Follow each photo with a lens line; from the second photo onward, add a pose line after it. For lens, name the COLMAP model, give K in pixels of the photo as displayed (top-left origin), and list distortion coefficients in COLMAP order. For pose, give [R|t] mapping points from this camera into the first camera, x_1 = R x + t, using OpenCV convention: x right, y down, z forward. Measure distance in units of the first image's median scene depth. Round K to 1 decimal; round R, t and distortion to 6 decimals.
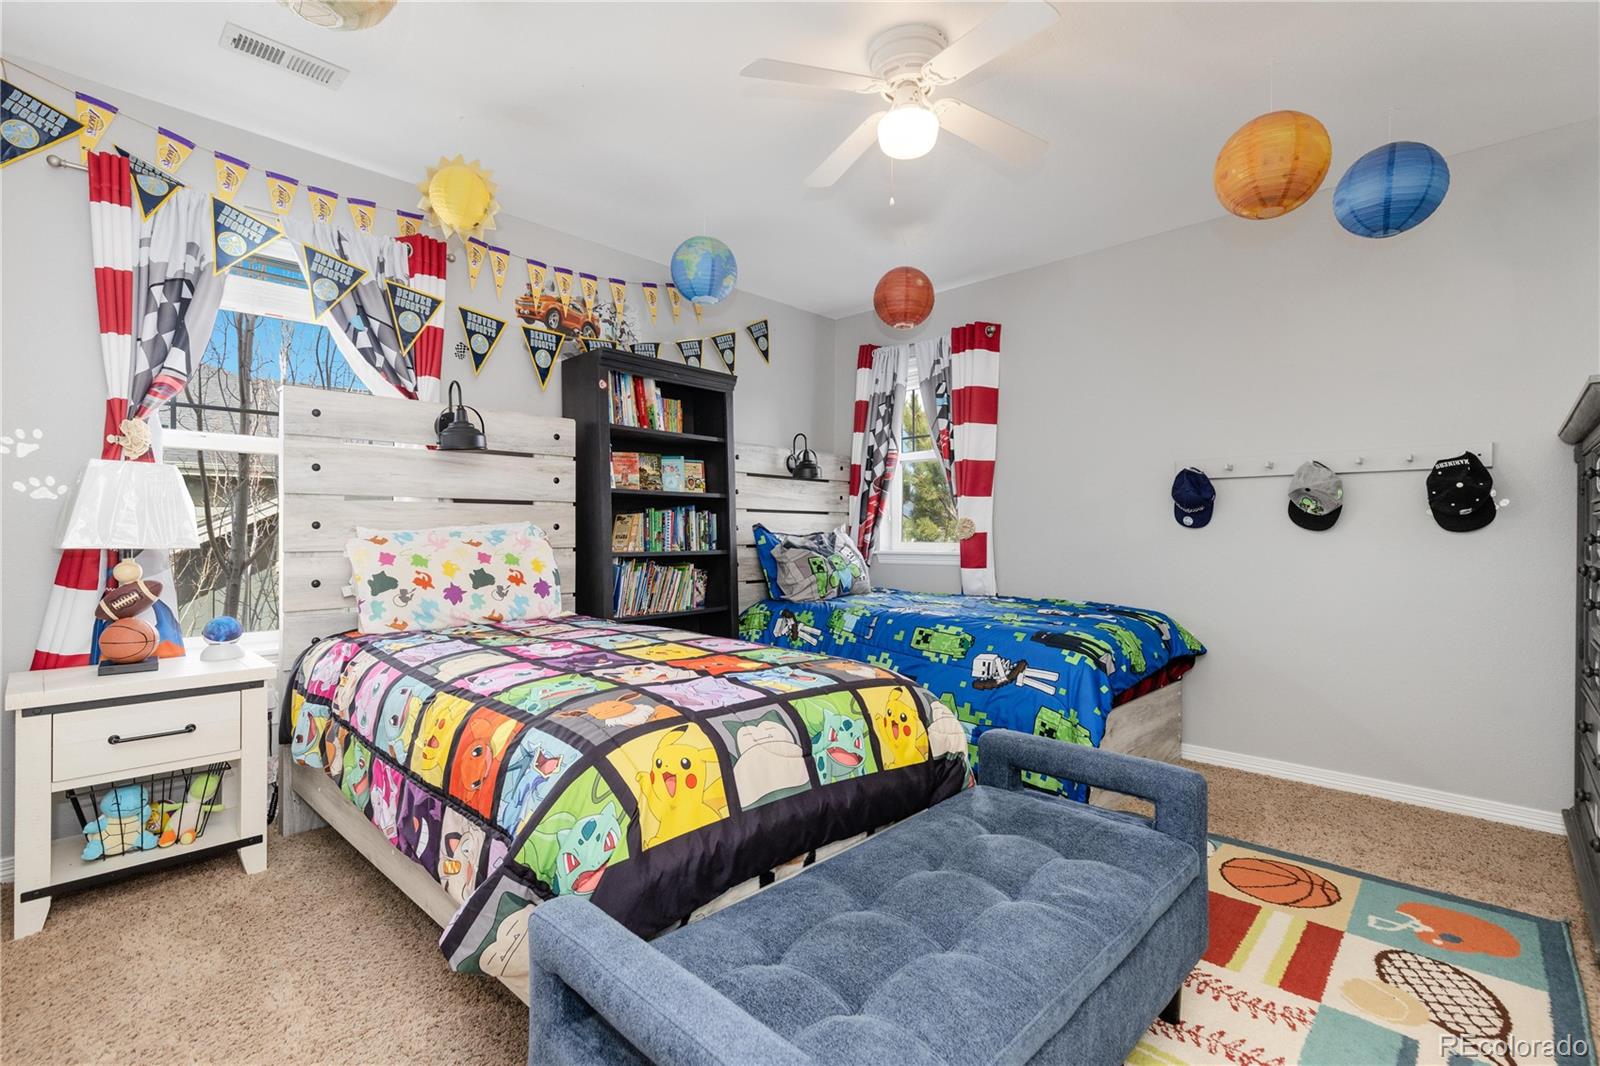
lens RADIAL K [[726.4, 0, 798.9], [0, 726.4, 529.8], [0, 0, 1]] dist [0.007378, -0.000838]
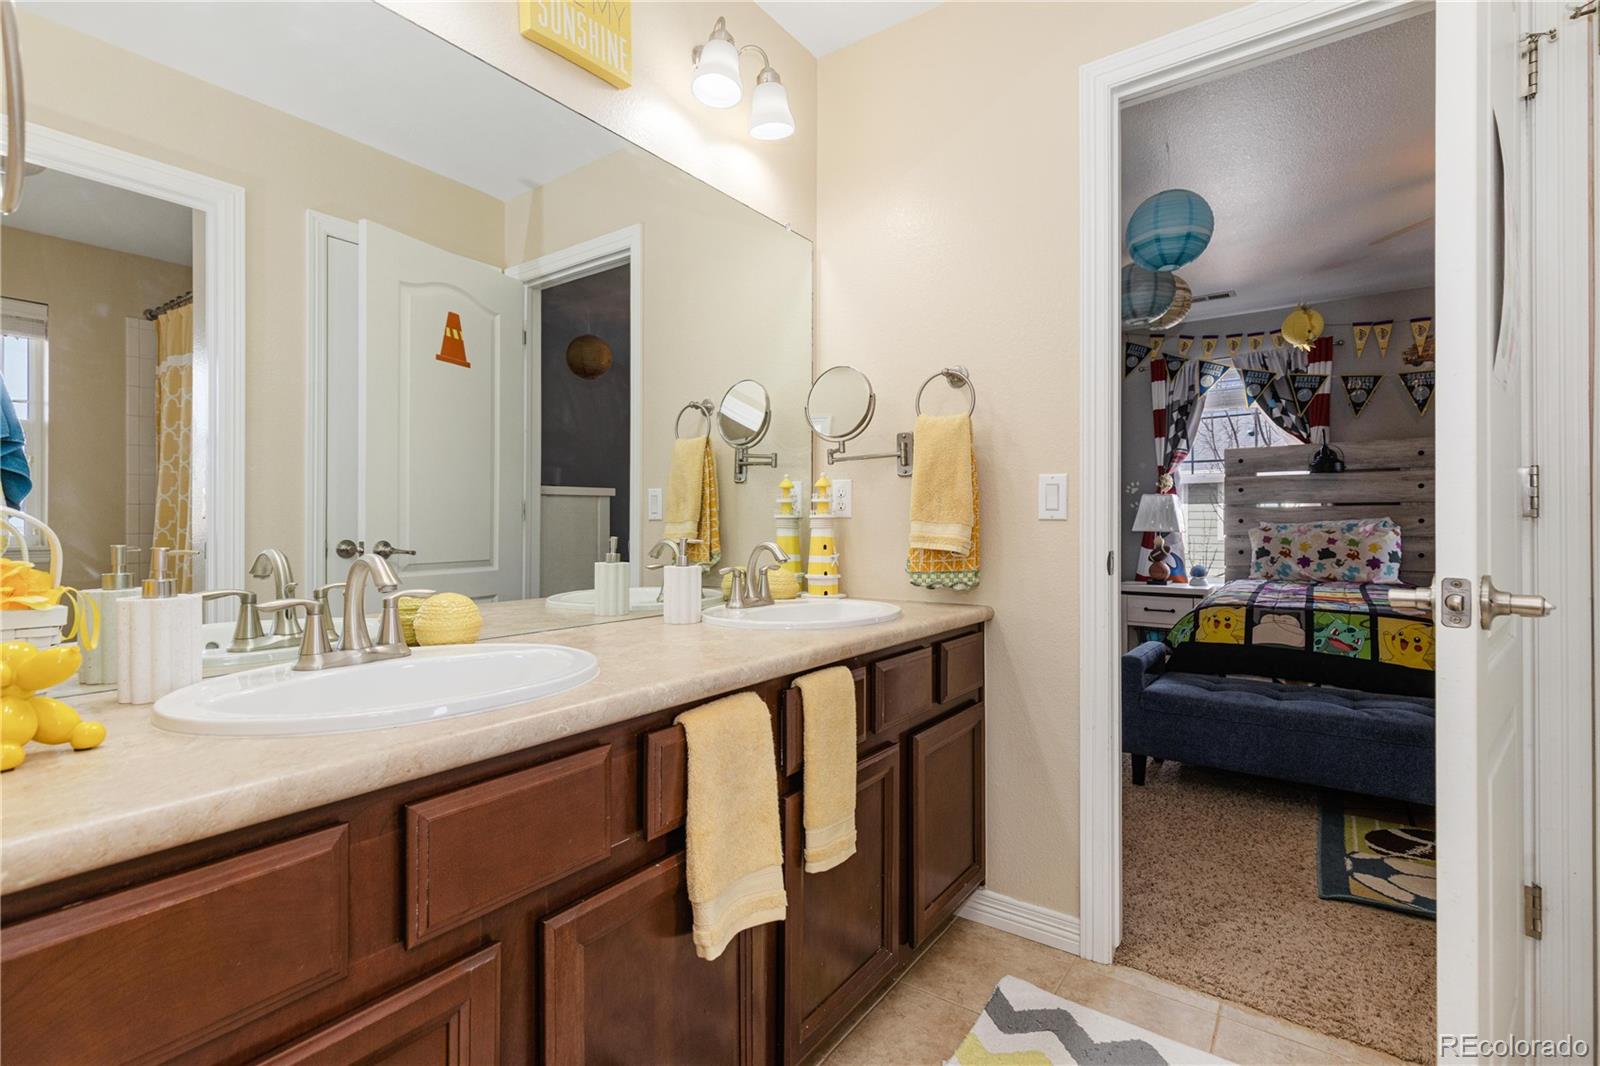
lens RADIAL K [[726.4, 0, 799.6], [0, 726.4, 524.8], [0, 0, 1]] dist [0.007378, -0.000838]
pose [[0.152902, 0.003248, -0.988236, 1.009784], [0.007043, 0.999966, 0.004377, -0.012694], [0.988216, -0.007630, 0.152874, -0.406849]]
